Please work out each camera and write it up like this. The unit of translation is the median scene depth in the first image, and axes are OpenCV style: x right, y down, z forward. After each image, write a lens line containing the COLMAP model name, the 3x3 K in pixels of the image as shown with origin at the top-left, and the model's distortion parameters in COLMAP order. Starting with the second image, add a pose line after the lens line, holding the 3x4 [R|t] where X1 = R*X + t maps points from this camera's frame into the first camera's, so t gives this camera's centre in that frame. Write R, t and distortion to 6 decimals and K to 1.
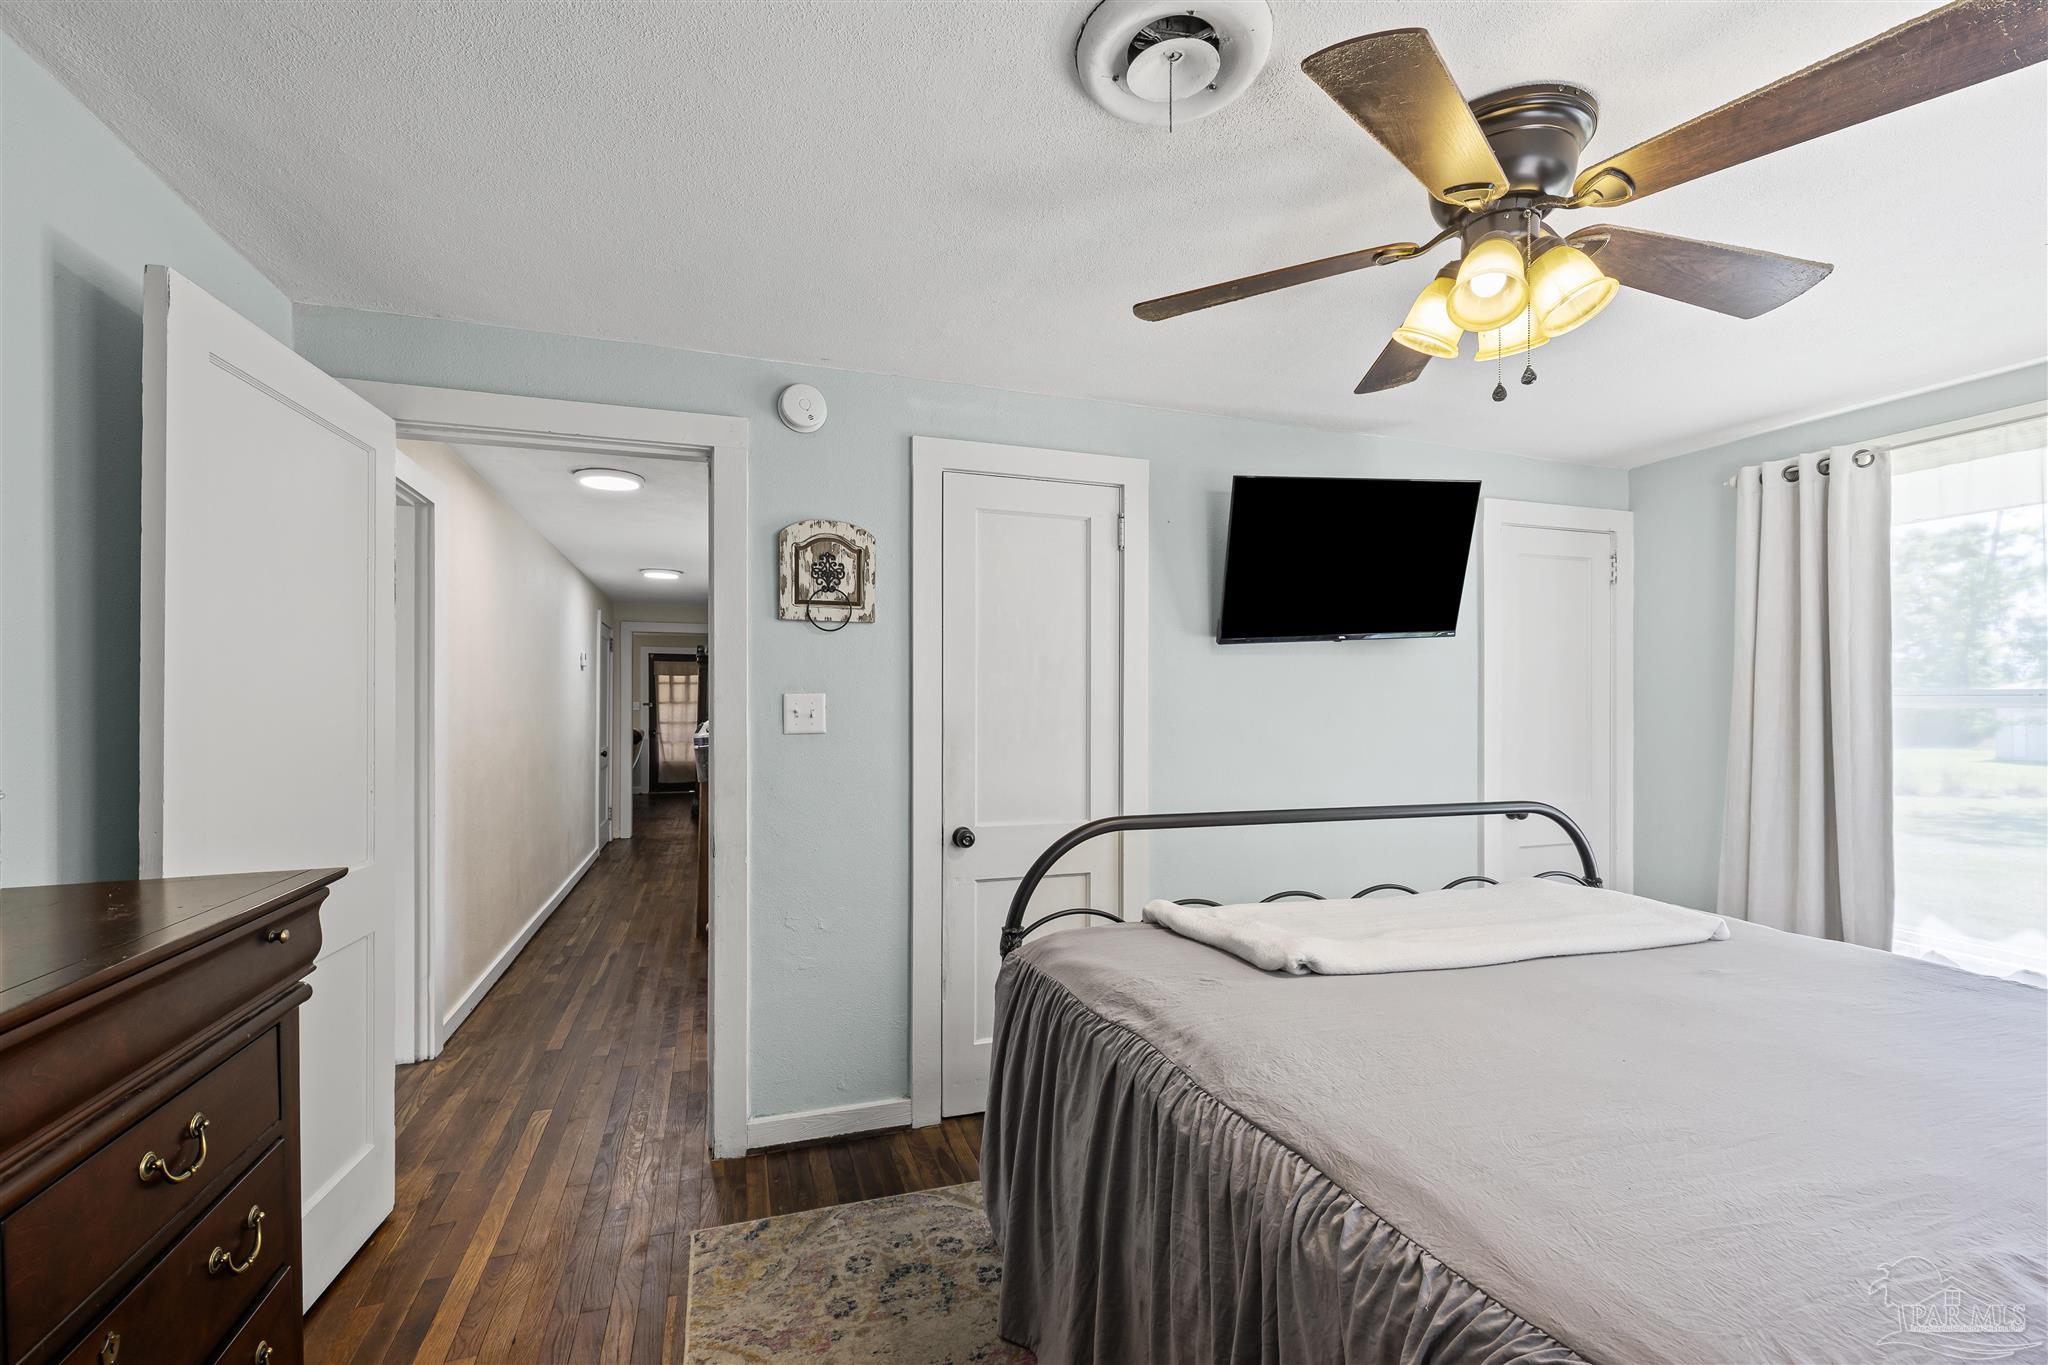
lens RADIAL K [[866.7, 0, 1012.6], [0, 866.7, 701.0], [0, 0, 1]] dist [0.000155, 0.001382]
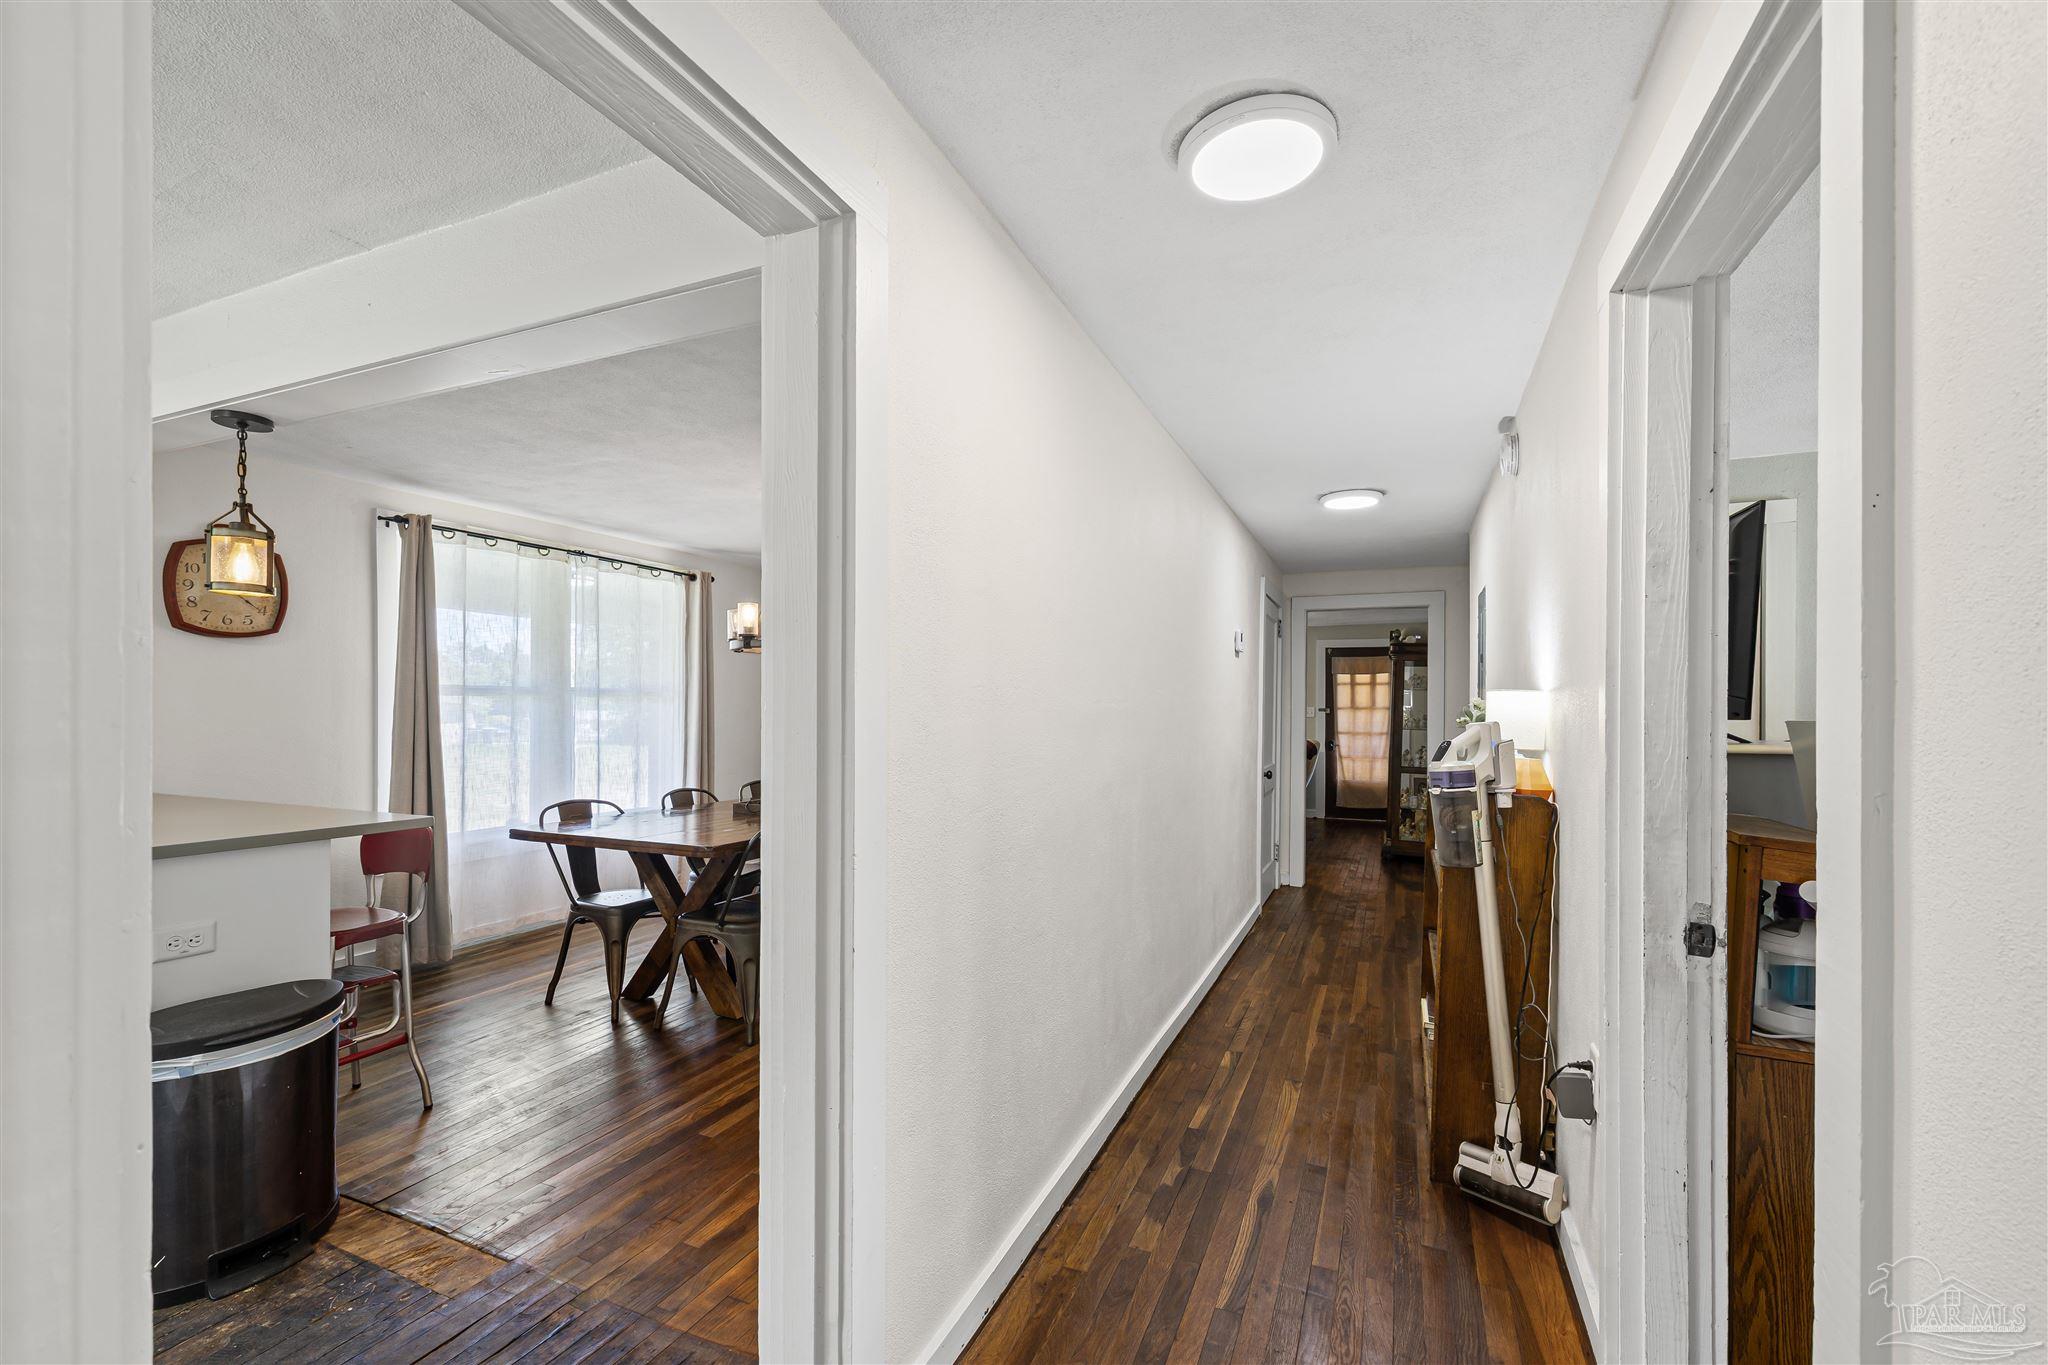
lens RADIAL K [[866.7, 0, 1016.6], [0, 866.7, 717.4], [0, 0, 1]] dist [0.000155, 0.001382]
pose [[0.741301, 0.009487, -0.671106, -0.120667], [-0.003793, 0.999943, 0.009945, 0.005249], [0.671162, -0.004826, 0.741295, 0.275221]]
